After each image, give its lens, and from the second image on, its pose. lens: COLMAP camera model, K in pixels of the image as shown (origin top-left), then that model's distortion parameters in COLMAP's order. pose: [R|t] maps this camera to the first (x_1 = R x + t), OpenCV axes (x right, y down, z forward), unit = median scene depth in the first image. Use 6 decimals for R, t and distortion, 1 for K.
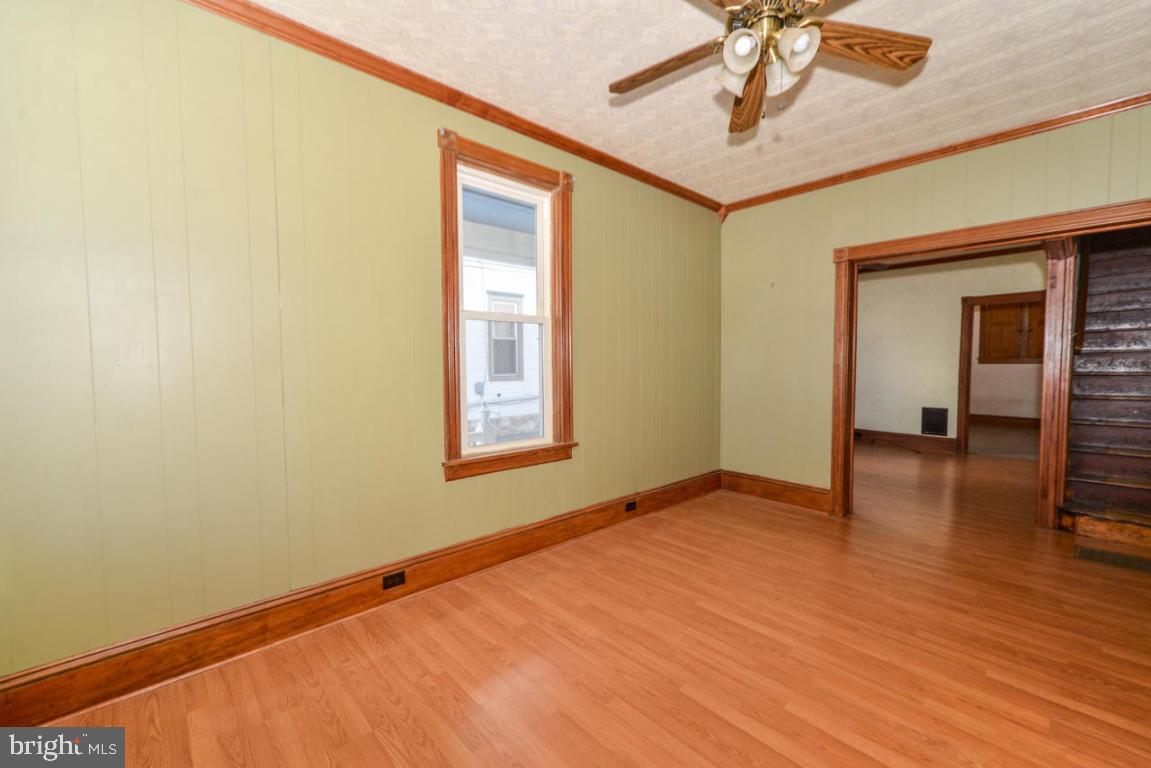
lens RADIAL K [[475.8, 0, 576.6], [0, 475.8, 388.3], [0, 0, 1]] dist [-0.001100, -0.000031]
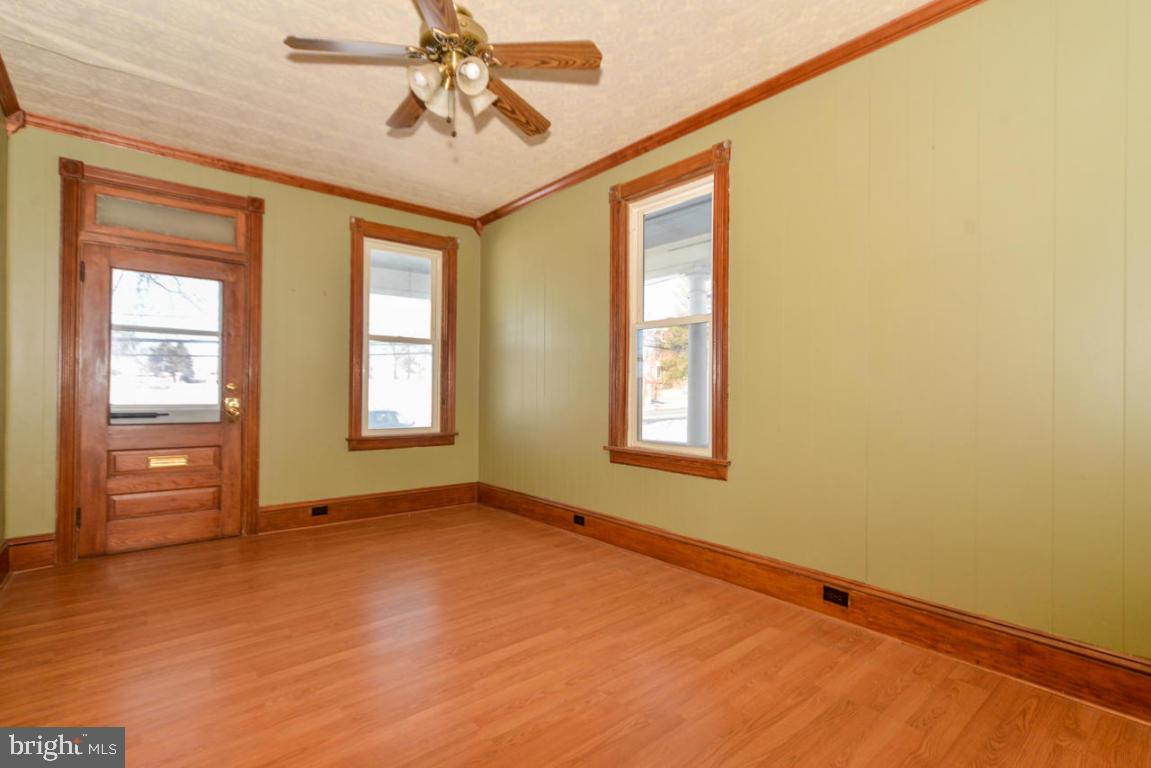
lens RADIAL K [[556.5, 0, 579.0], [0, 556.5, 383.8], [0, 0, 1]] dist [0.016468, 0.000199]
pose [[-0.052506, -0.002251, -0.998618, 1.058887], [-0.052508, 0.998620, 0.000510, -0.006689], [0.997239, 0.052462, -0.052552, 0.870735]]
